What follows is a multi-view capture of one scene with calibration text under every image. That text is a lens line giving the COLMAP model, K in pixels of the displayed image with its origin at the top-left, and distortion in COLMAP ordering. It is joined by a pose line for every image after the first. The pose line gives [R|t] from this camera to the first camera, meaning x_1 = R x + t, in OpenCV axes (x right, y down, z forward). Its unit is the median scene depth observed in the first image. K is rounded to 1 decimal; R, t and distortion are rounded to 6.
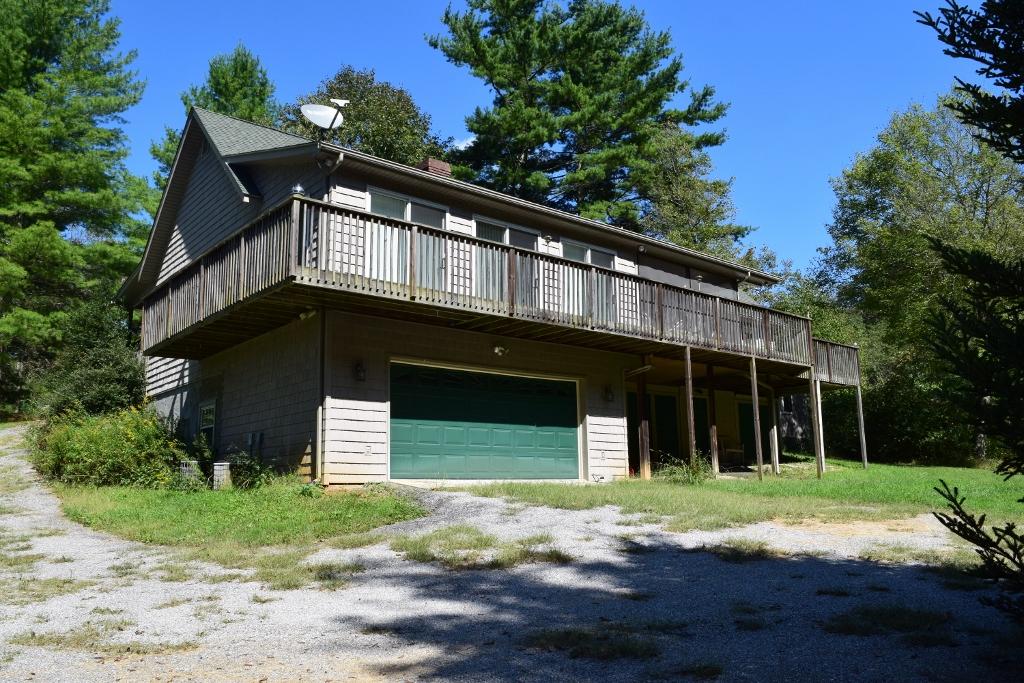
lens RADIAL K [[805.0, 0, 512.2], [0, 805.0, 343.2], [0, 0, 1]] dist [-0.096605, 0.026022]
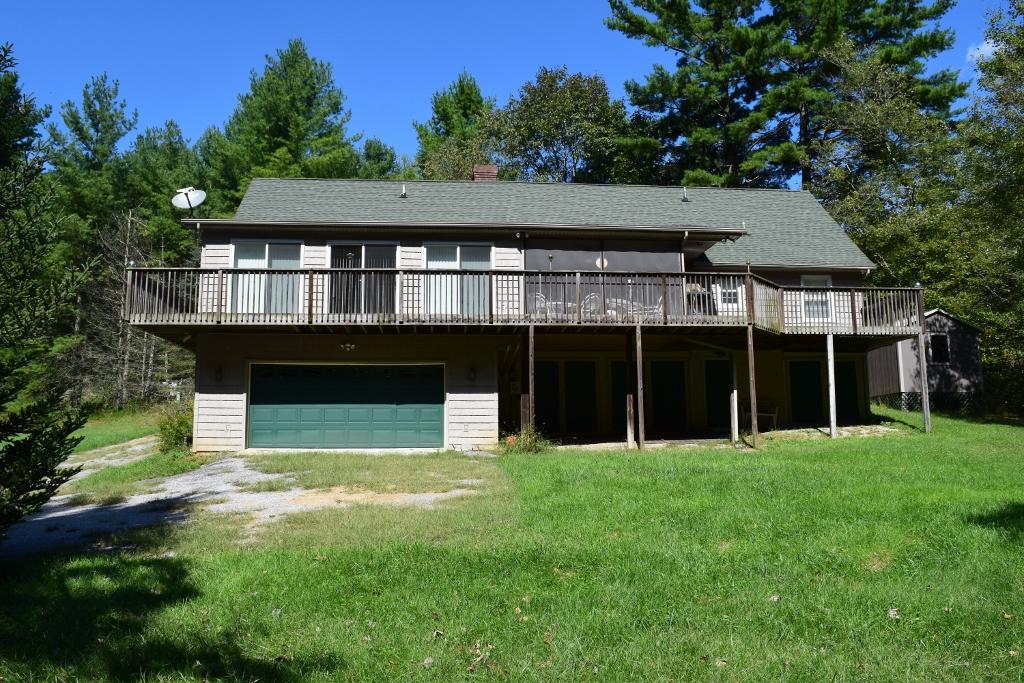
lens RADIAL K [[805.0, 0, 512.8], [0, 805.0, 339.1], [0, 0, 1]] dist [-0.096605, 0.026022]
pose [[0.818881, -0.073724, -0.569209, 0.839324], [0.101455, 0.994693, 0.017124, 0.001863], [0.564926, -0.071772, 0.822014, 0.105738]]
